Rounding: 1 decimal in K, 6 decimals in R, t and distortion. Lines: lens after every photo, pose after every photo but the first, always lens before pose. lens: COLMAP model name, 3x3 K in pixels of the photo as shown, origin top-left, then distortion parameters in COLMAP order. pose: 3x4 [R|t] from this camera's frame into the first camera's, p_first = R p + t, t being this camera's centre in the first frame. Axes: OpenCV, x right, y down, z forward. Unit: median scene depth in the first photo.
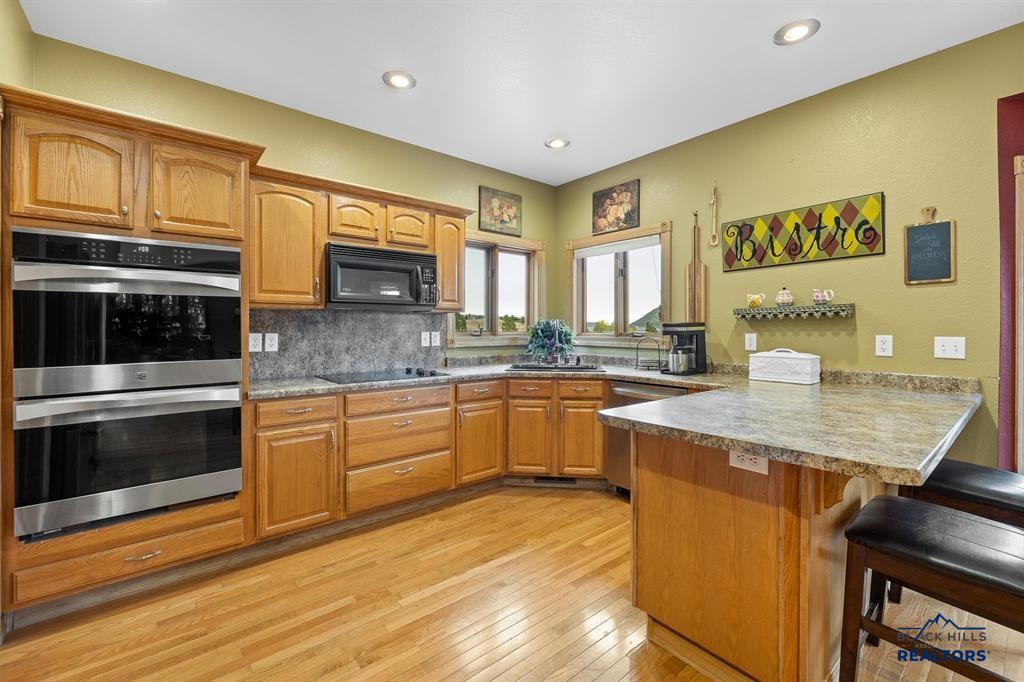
lens RADIAL K [[427.7, 0, 513.0], [0, 427.7, 331.4], [0, 0, 1]] dist [0.001824, -0.000324]
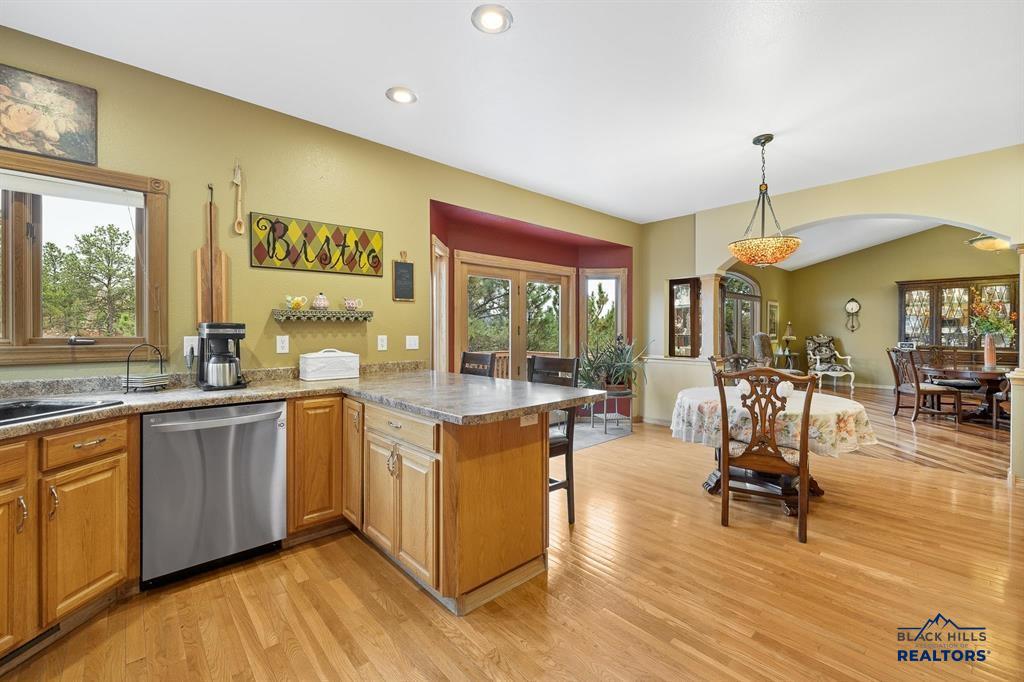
lens RADIAL K [[427.7, 0, 511.5], [0, 427.7, 333.1], [0, 0, 1]] dist [0.001824, -0.000324]
pose [[-0.045471, -0.008030, 0.998933, -0.465846], [0.005468, 0.999951, 0.008287, -0.006389], [-0.998951, 0.005839, -0.045425, 0.555968]]
